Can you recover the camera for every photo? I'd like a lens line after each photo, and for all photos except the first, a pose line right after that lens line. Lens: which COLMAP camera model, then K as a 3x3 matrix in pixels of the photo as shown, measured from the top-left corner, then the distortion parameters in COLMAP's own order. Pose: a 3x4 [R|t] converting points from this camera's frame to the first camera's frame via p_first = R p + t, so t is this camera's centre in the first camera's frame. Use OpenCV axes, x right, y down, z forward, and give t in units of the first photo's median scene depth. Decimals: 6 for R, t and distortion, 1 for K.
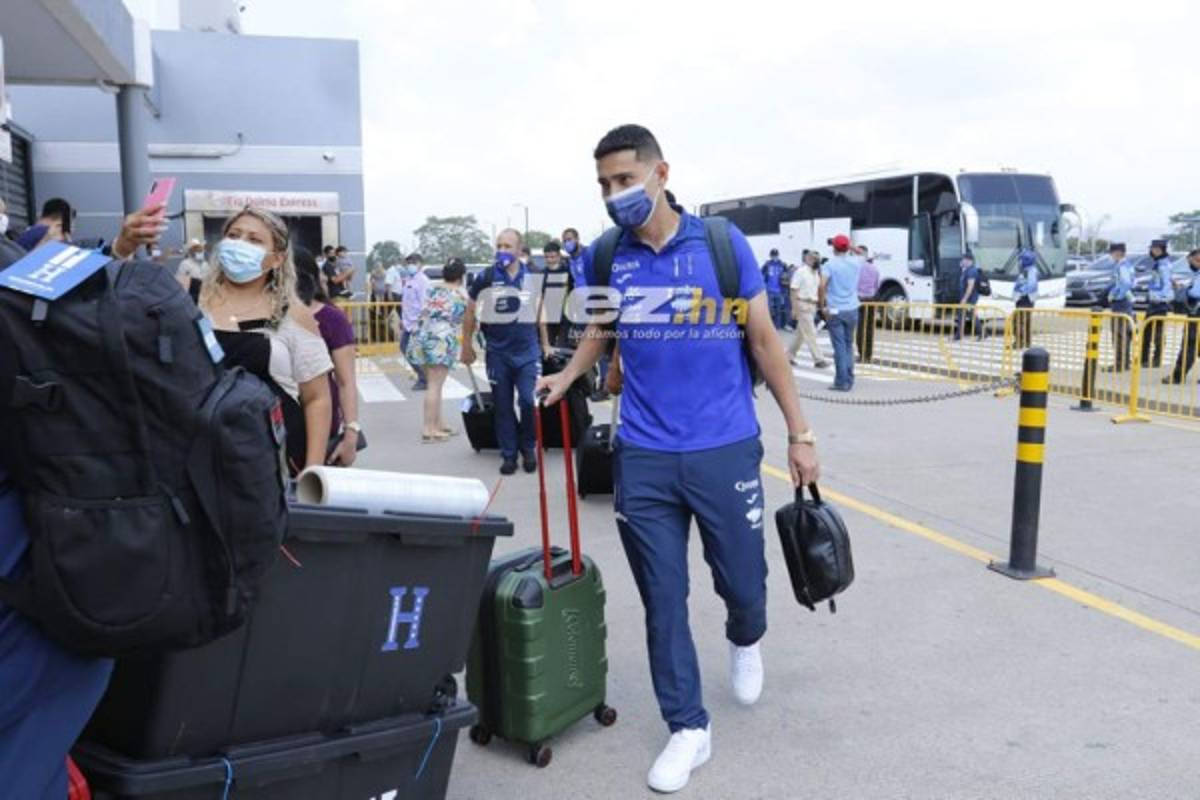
lens RADIAL K [[973.4, 0, 596.8], [0, 973.4, 400.5], [0, 0, 1]] dist [-0.067520, 0.060195]
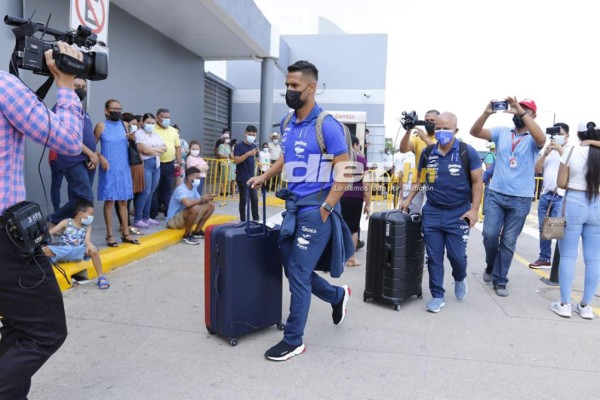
lens RADIAL K [[440.1, 0, 300.0], [0, 440.1, 200.0], [0, 0, 1]] dist [-0.064647, 0.038583]
pose [[0.886530, 0.080894, -0.455544, 0.014764], [-0.101954, 0.994550, -0.021804, -0.013715], [0.451298, 0.065774, 0.889946, 0.184194]]
